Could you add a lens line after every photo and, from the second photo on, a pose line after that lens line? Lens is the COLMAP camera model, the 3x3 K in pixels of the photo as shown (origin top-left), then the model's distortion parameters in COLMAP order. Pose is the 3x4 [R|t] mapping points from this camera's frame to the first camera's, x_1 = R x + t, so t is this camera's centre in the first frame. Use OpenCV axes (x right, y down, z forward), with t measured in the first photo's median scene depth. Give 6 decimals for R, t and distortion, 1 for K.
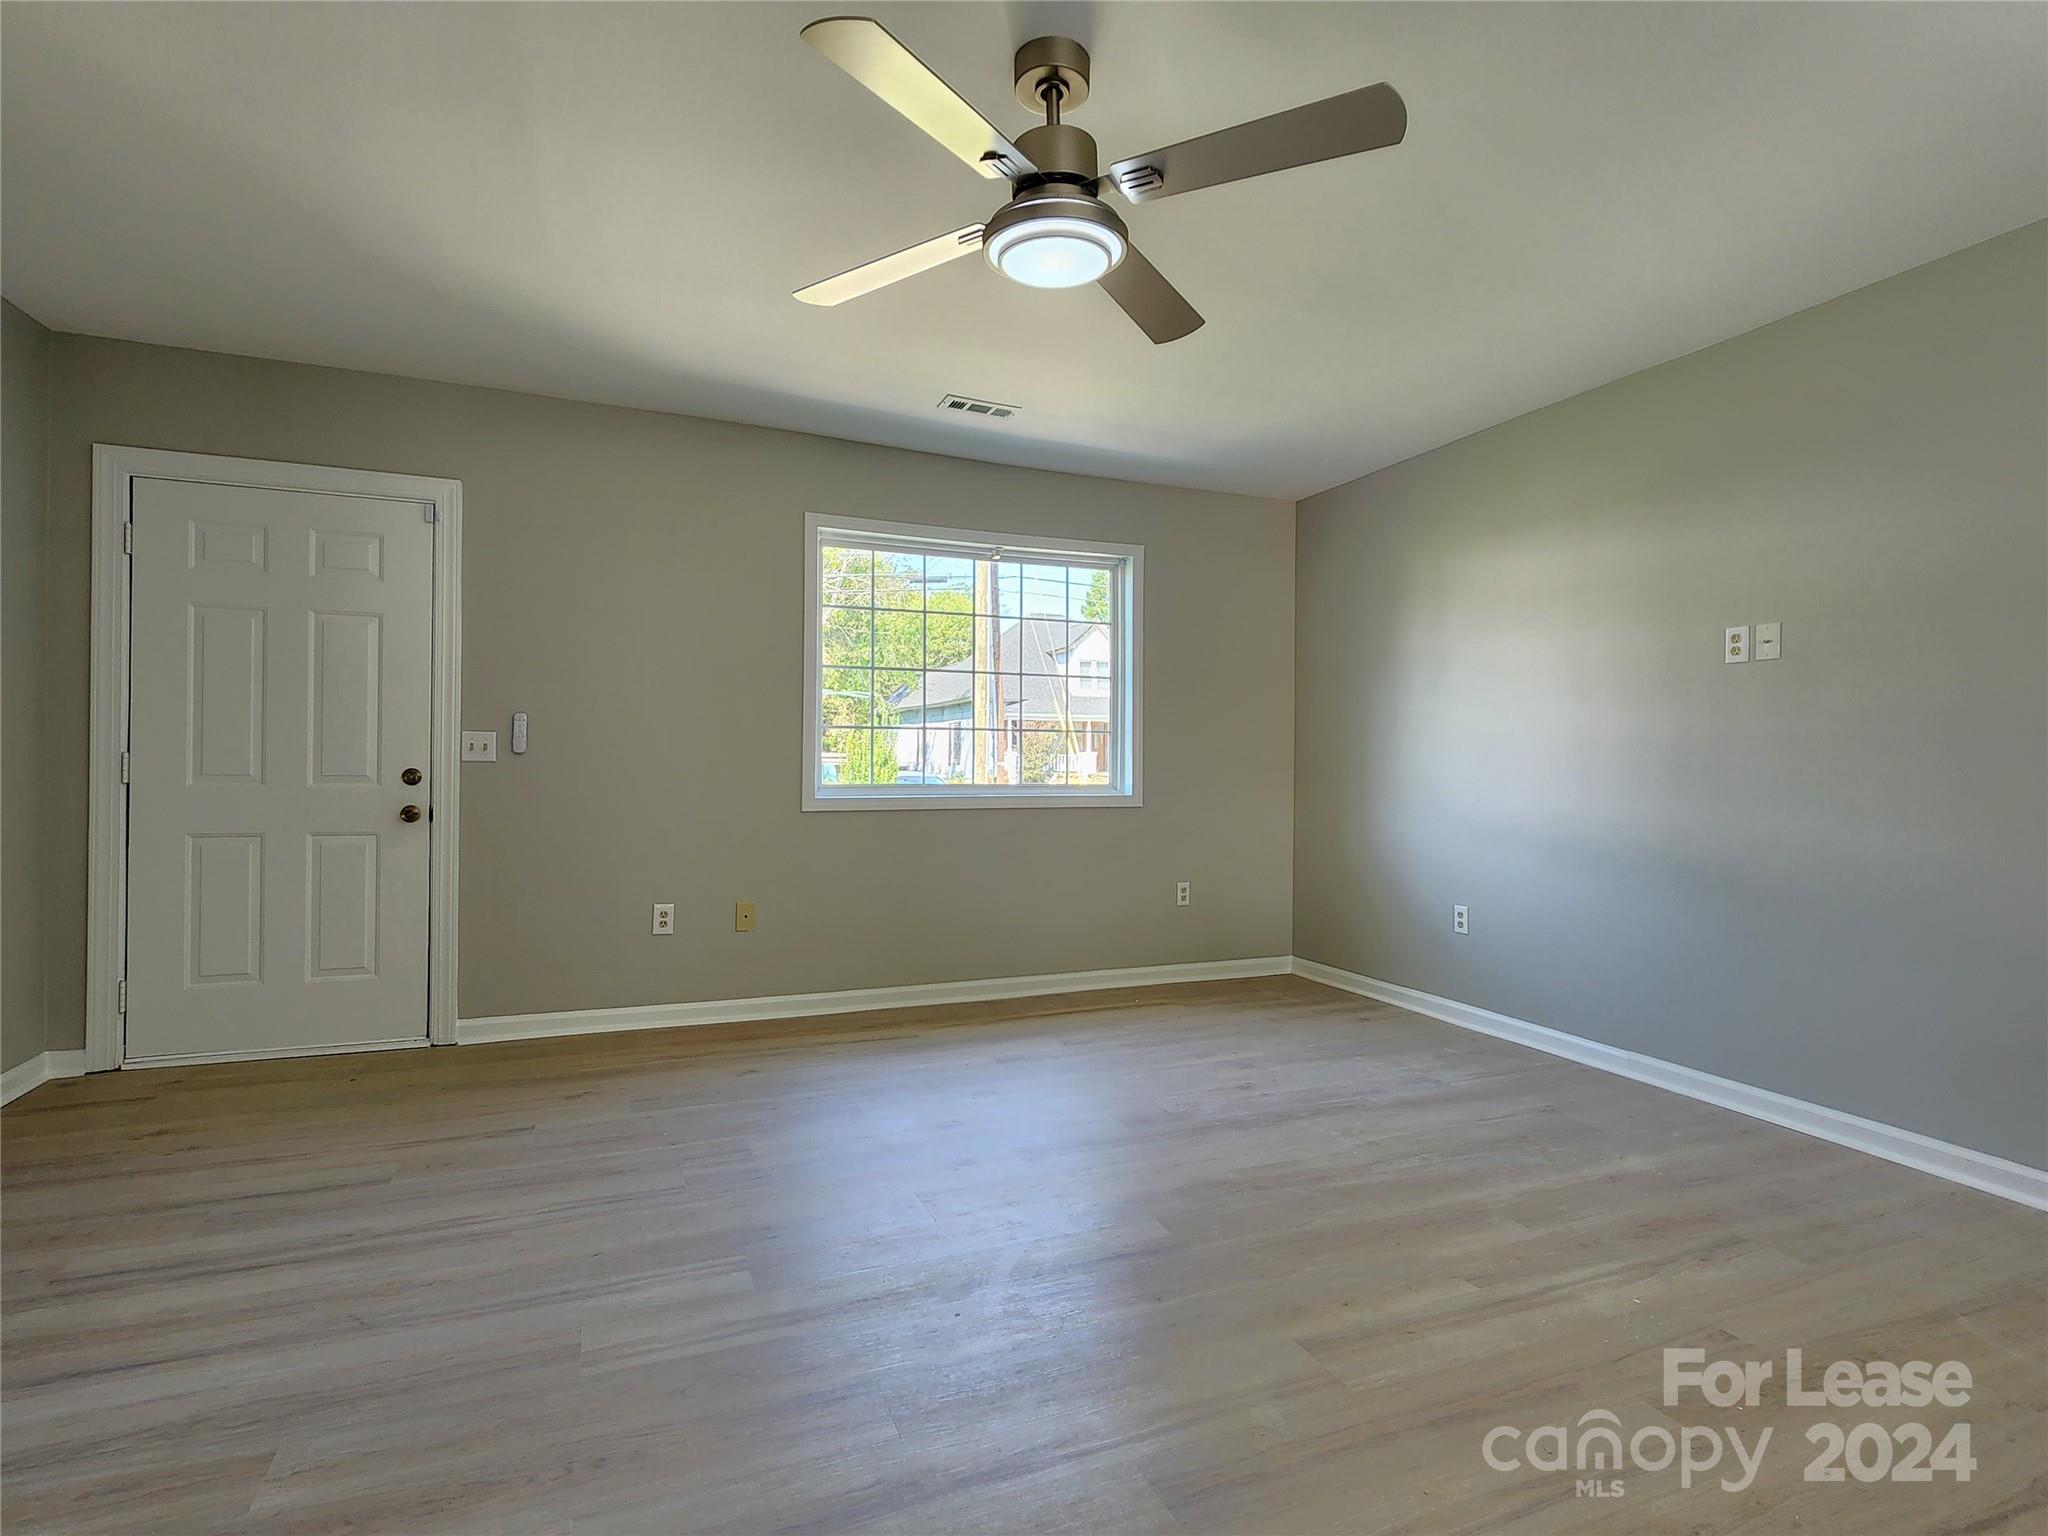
lens RADIAL K [[1018.7, 0, 1037.5], [0, 1018.7, 768.4], [0, 0, 1]] dist [-0.007992, -0.000125]
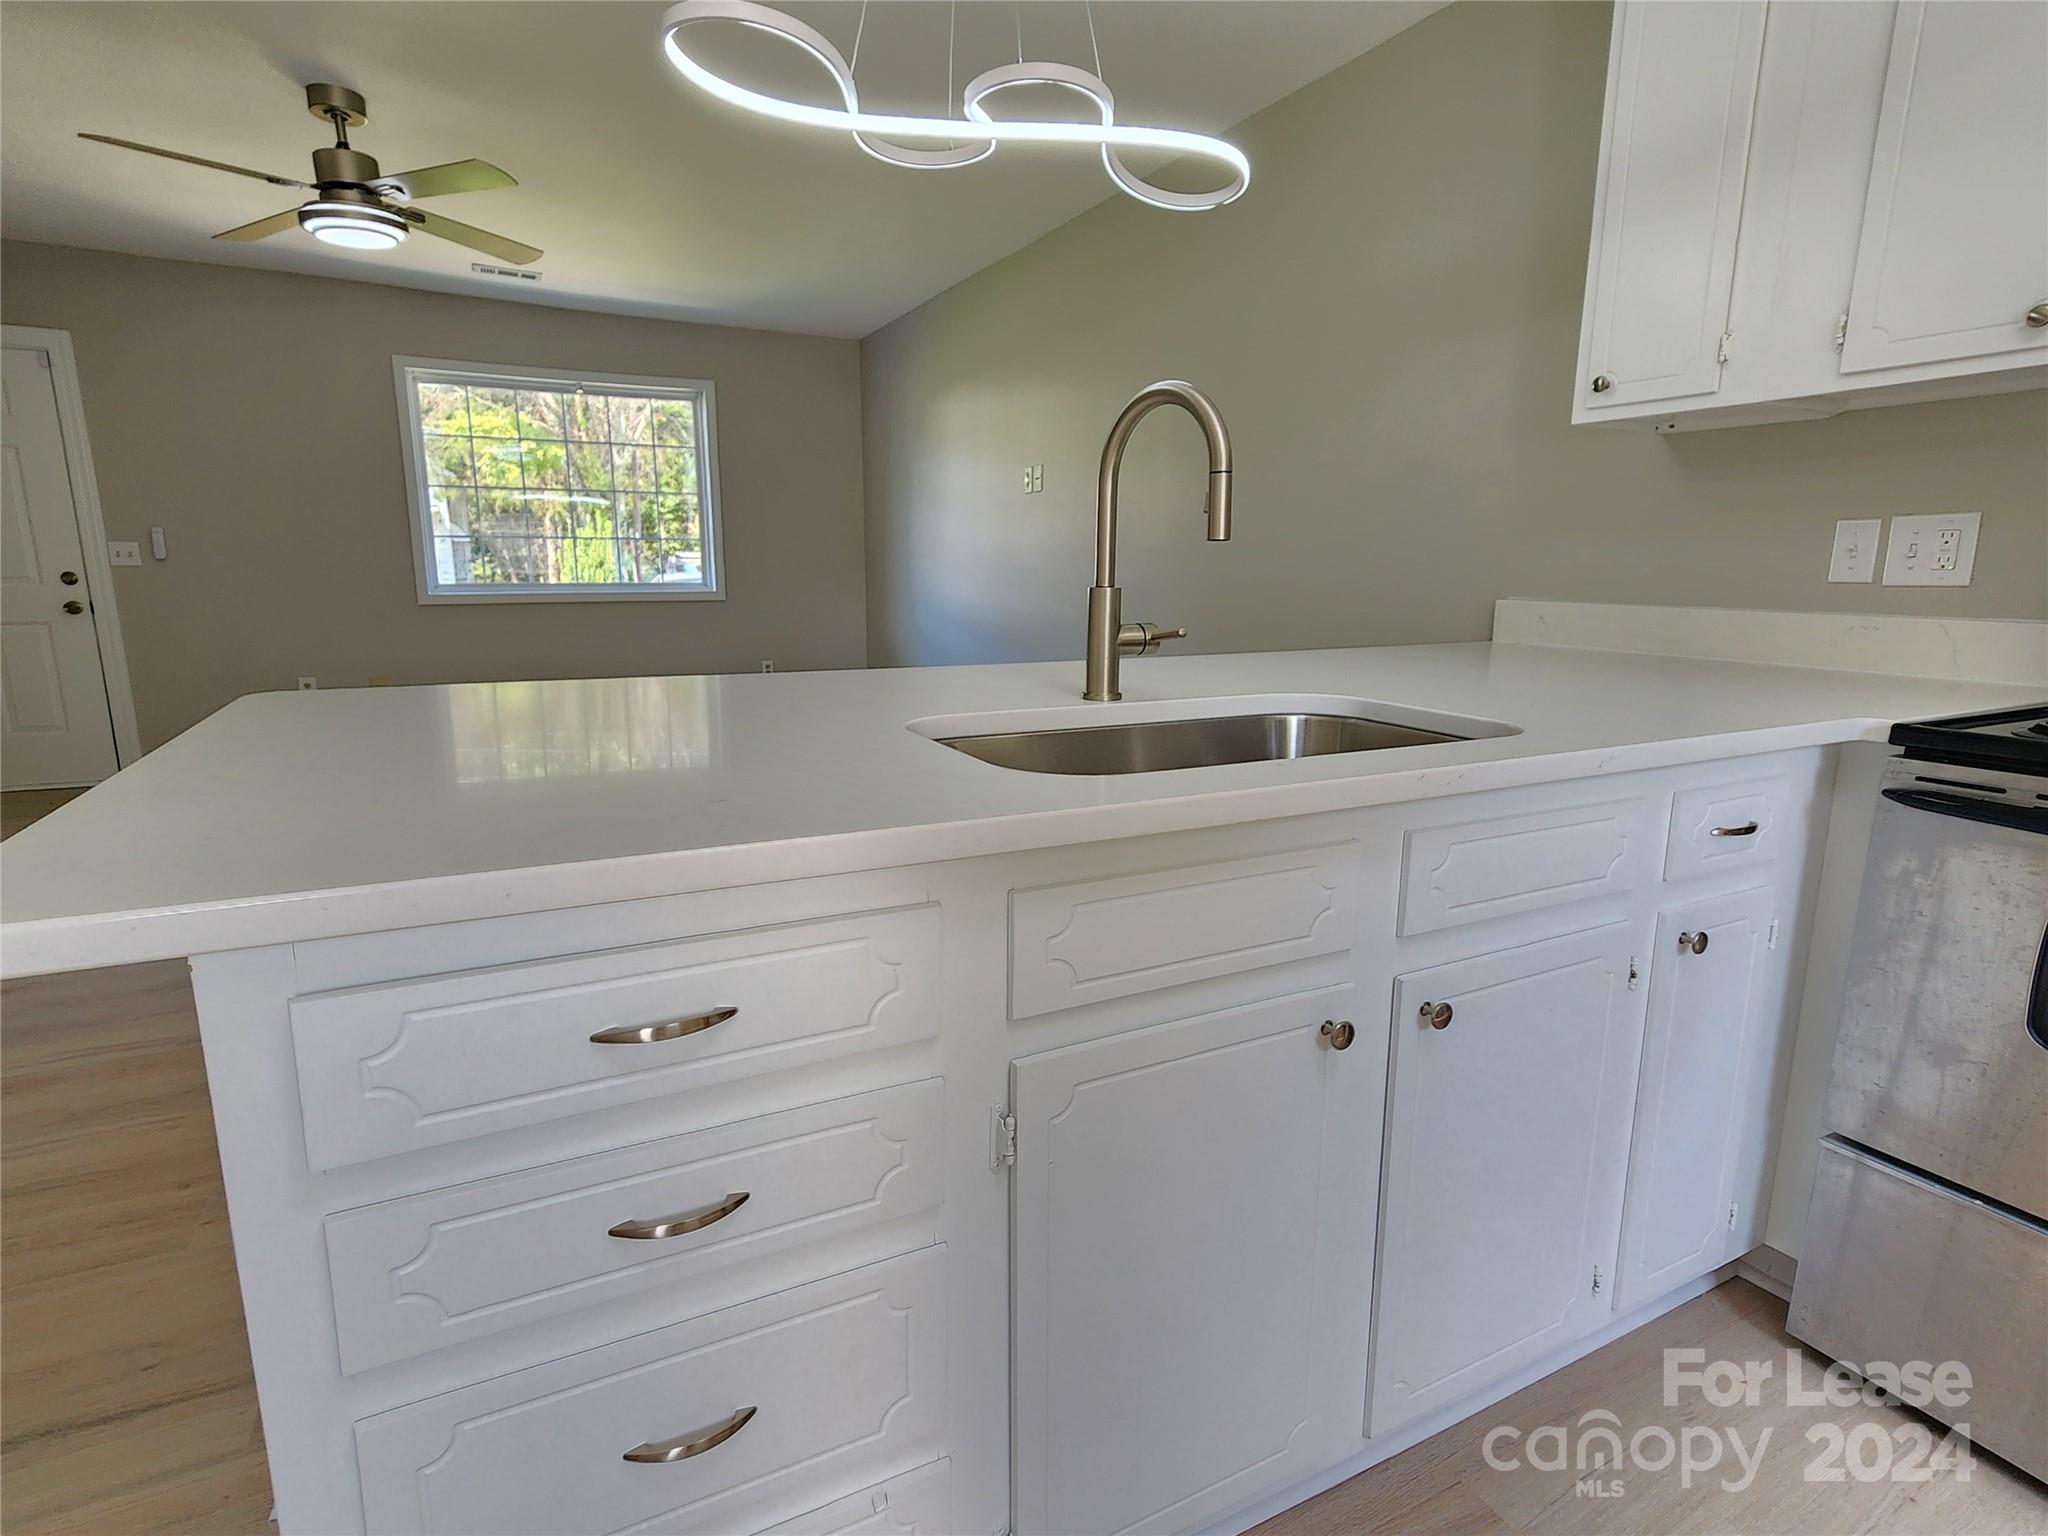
lens RADIAL K [[1040.7, 0, 1015.6], [0, 1040.7, 779.4], [0, 0, 1]] dist [0.000348, 0.001046]
pose [[0.996943, -0.018611, 0.075885, 0.473451], [0.003071, 0.979800, 0.199954, -0.002205], [-0.078074, -0.199110, 0.976862, -0.430878]]
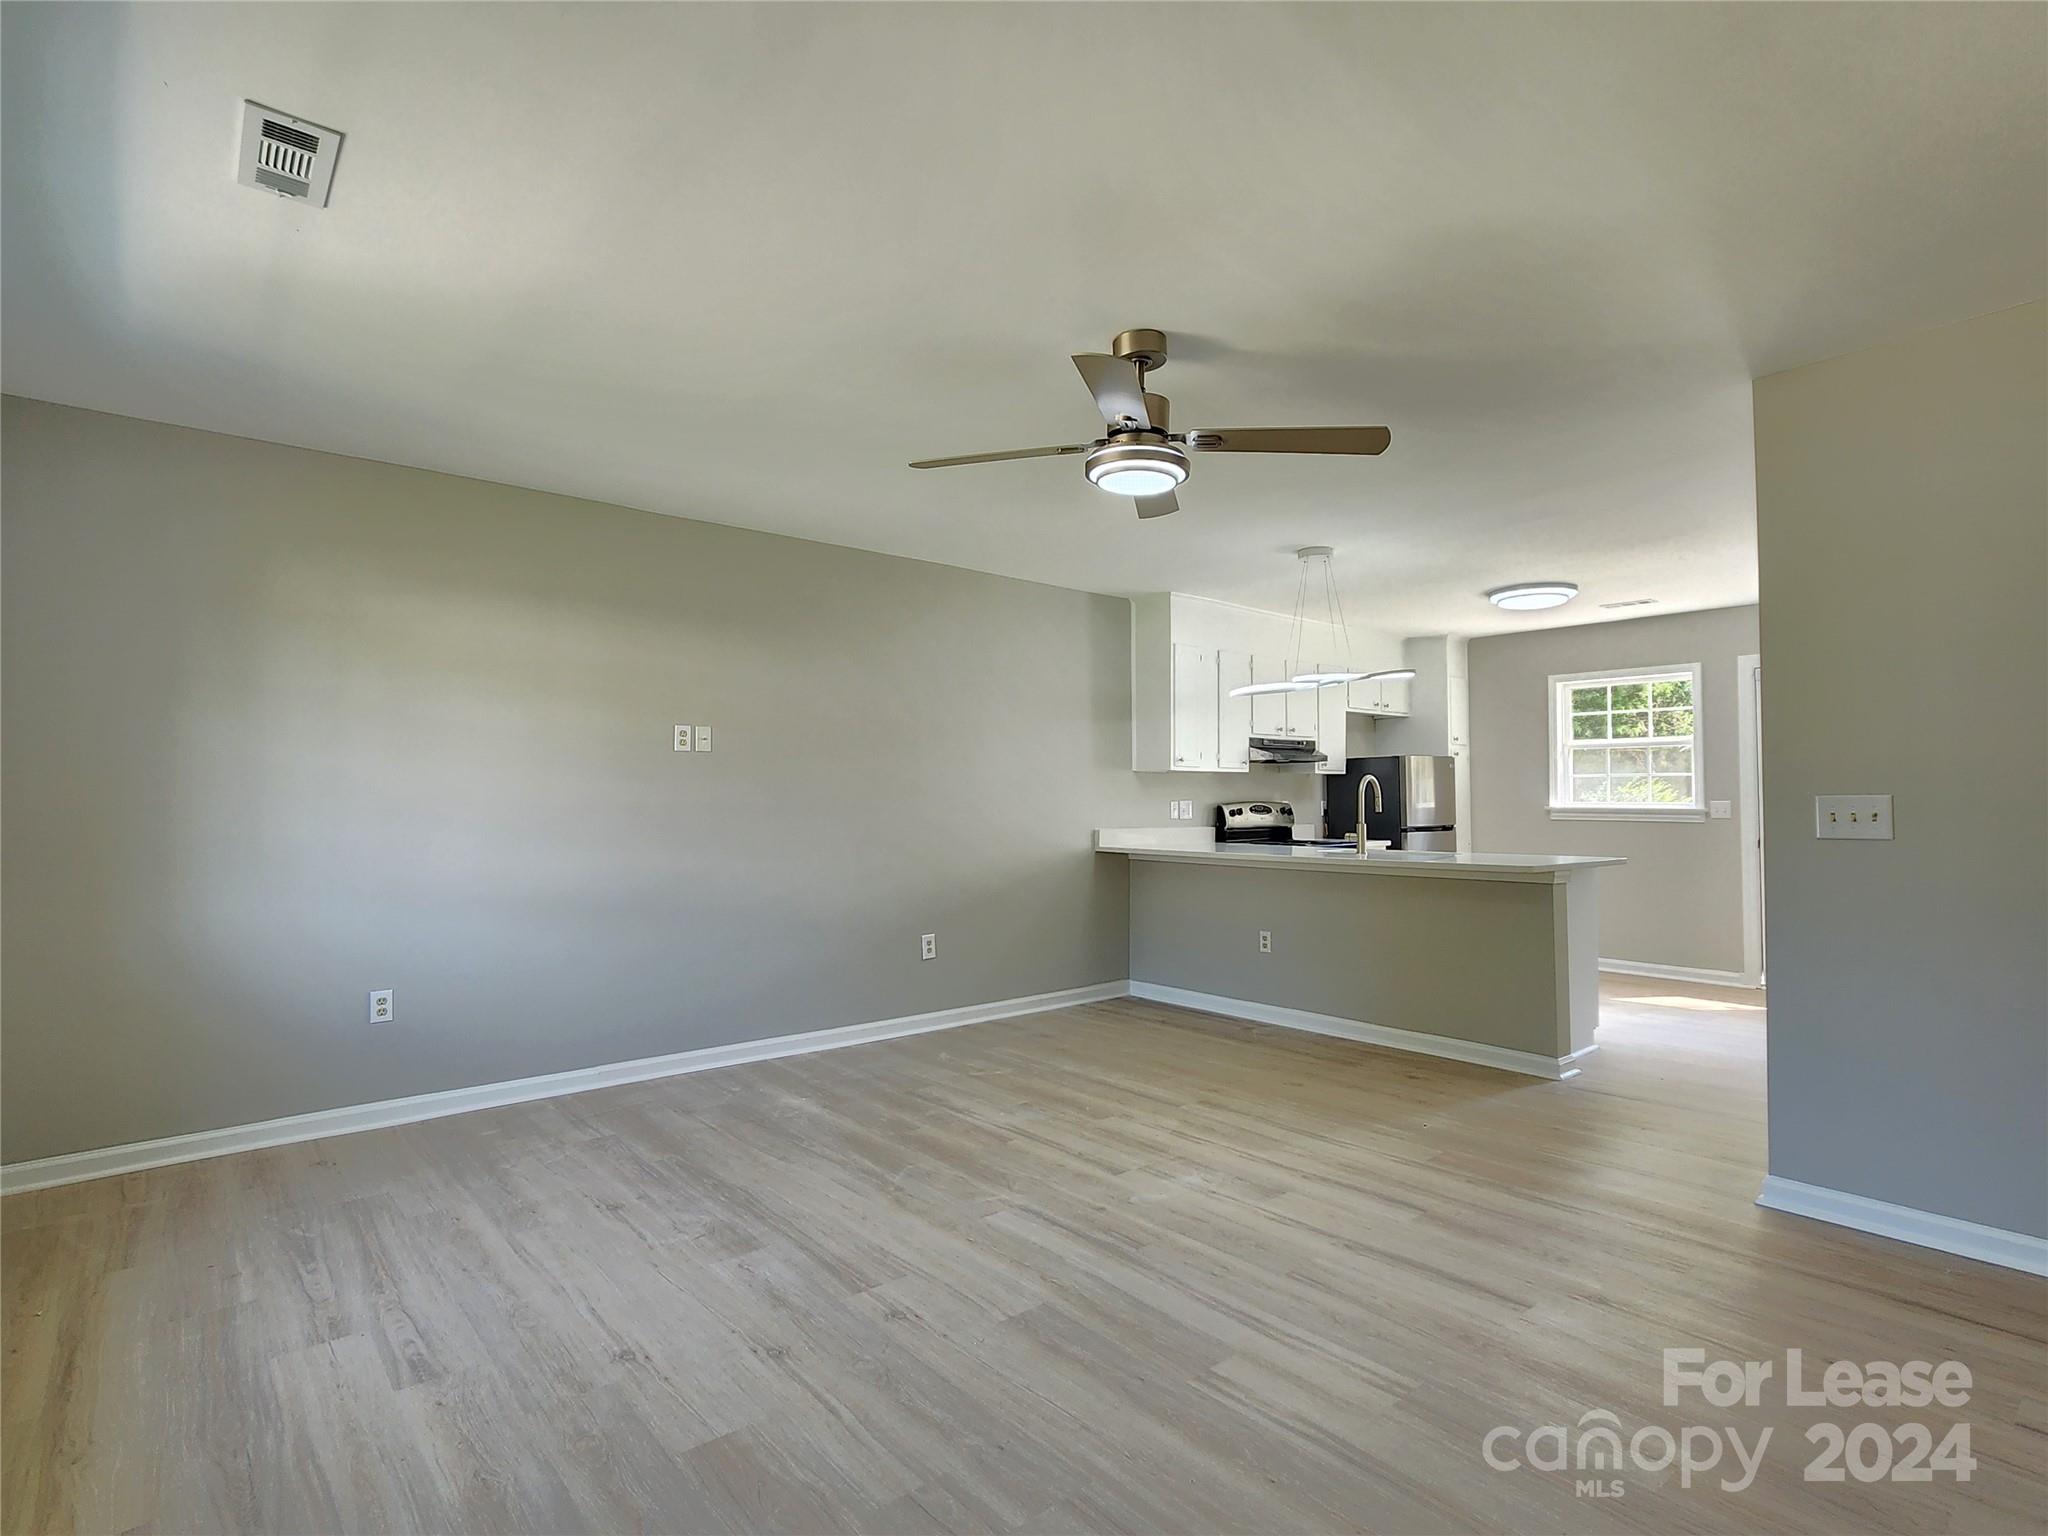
lens RADIAL K [[1020.9, 0, 1024.0], [0, 1020.9, 768.0], [0, 0, 1]] dist [0.001502, -0.000162]
pose [[-0.303817, 0.023819, 0.952433, -0.676429], [0.002643, 0.999705, -0.024158, -0.039148], [-0.952727, -0.004822, -0.303790, 0.836271]]
